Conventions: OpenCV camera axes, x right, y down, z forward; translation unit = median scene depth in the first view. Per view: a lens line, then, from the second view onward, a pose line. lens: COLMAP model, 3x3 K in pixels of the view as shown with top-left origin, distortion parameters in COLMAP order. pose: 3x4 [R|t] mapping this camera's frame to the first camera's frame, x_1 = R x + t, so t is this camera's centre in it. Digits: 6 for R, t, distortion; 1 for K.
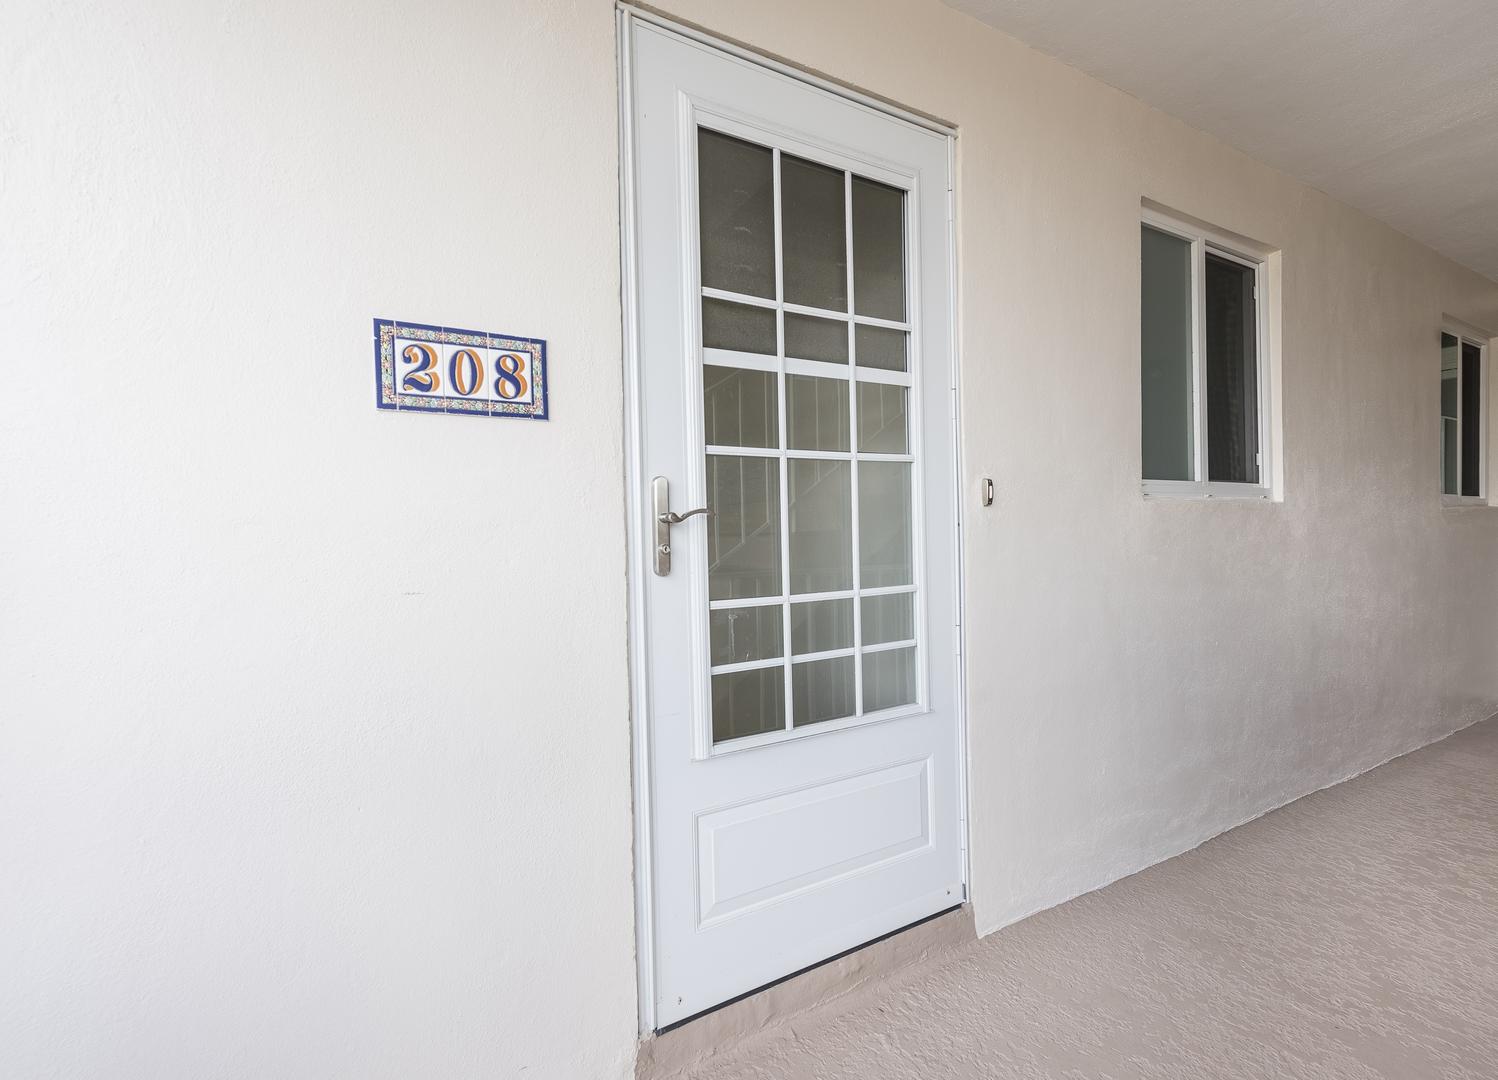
lens RADIAL K [[643.4, 0, 749.6], [0, 643.4, 544.9], [0, 0, 1]] dist [0.000882, -0.000019]
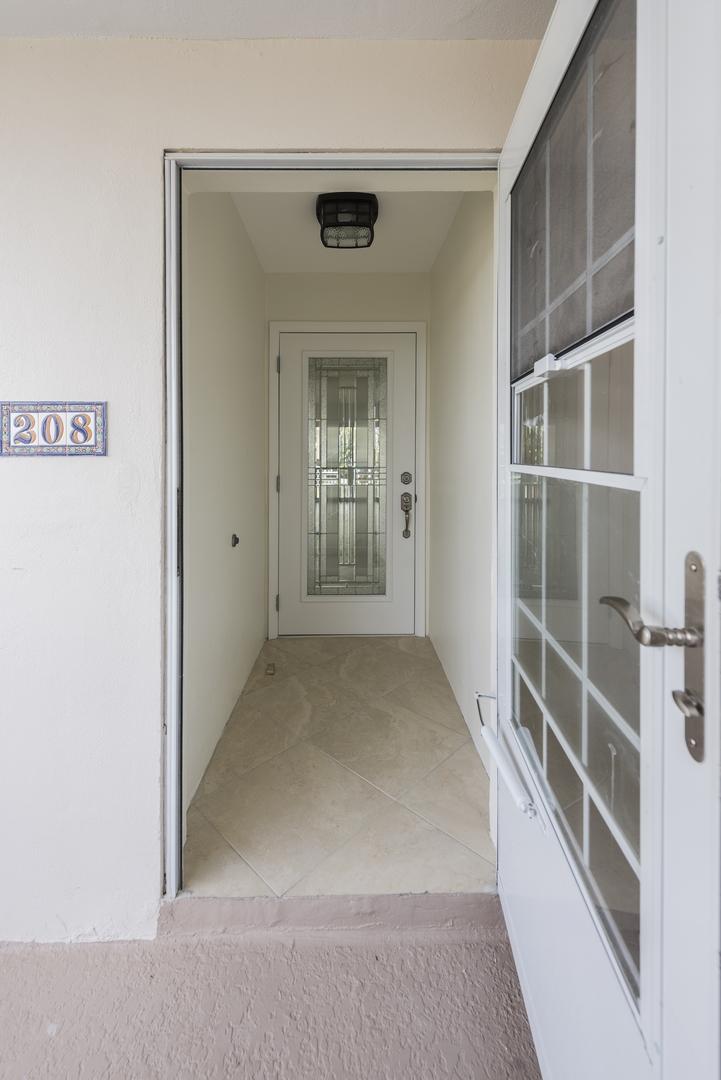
lens RADIAL K [[430.2, 0, 360.4], [0, 430.2, 533.9], [0, 0, 1]] dist [-0.001052, 0.000020]
pose [[0.882804, 0.016876, -0.469438, 0.698793], [-0.019067, 0.999818, 0.000087, -0.027365], [0.469354, 0.008874, 0.882966, 0.421883]]
